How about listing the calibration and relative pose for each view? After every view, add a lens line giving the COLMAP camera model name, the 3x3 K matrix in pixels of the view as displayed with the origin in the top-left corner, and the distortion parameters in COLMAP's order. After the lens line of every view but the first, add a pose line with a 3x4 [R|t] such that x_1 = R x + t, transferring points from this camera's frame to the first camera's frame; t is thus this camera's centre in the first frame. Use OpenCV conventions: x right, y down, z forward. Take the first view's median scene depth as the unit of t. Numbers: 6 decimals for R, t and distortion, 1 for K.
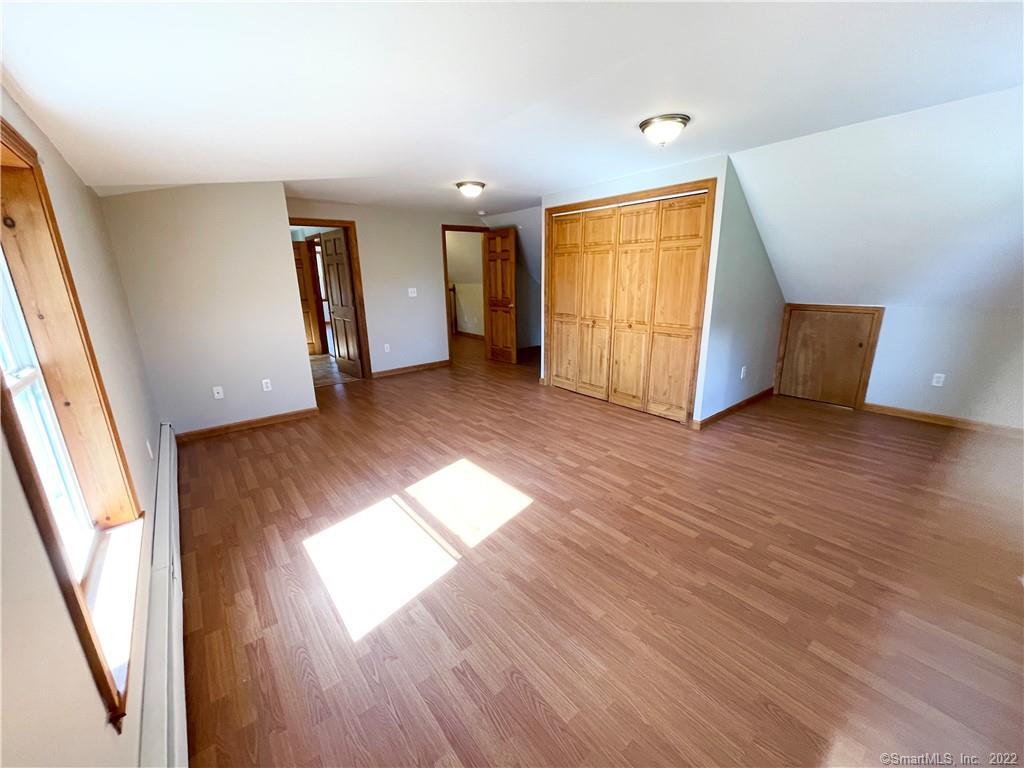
lens RADIAL K [[410.6, 0, 506.9], [0, 410.6, 384.5], [0, 0, 1]] dist [-0.002712, 0.000616]
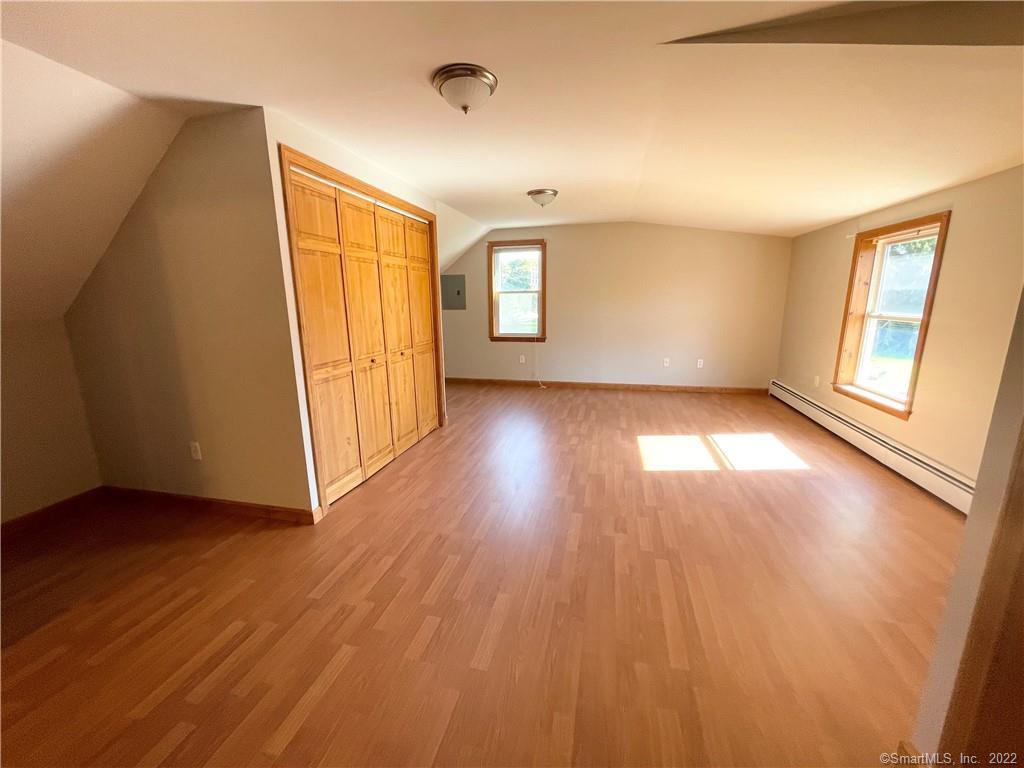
lens RADIAL K [[410.6, 0, 506.9], [0, 410.6, 384.5], [0, 0, 1]] dist [-0.002712, 0.000616]
pose [[-0.610032, -0.136263, 0.780573, -0.541998], [0.233496, 0.910448, 0.341416, -0.350393], [-0.757193, 0.390535, -0.523585, 1.417825]]
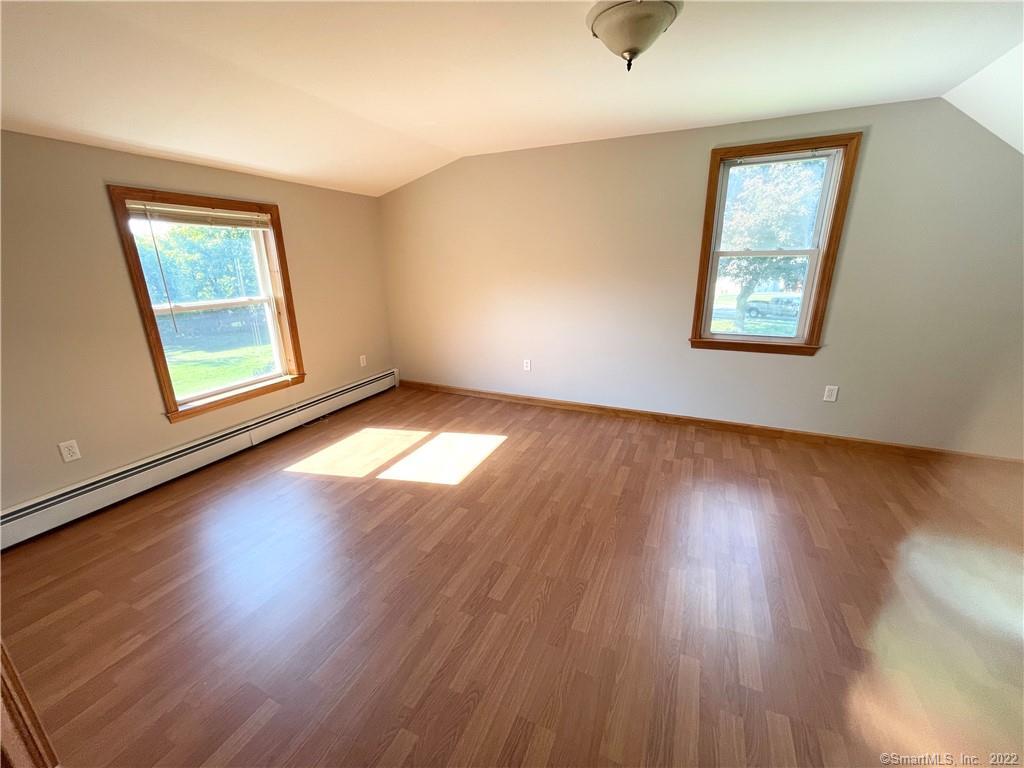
lens RADIAL K [[410.6, 0, 506.9], [0, 410.6, 384.5], [0, 0, 1]] dist [-0.002712, 0.000616]
pose [[0.502409, 0.236071, -0.831779, 0.572959], [-0.222043, 0.964969, 0.139754, -0.060024], [0.835633, 0.114476, 0.537227, 0.375962]]
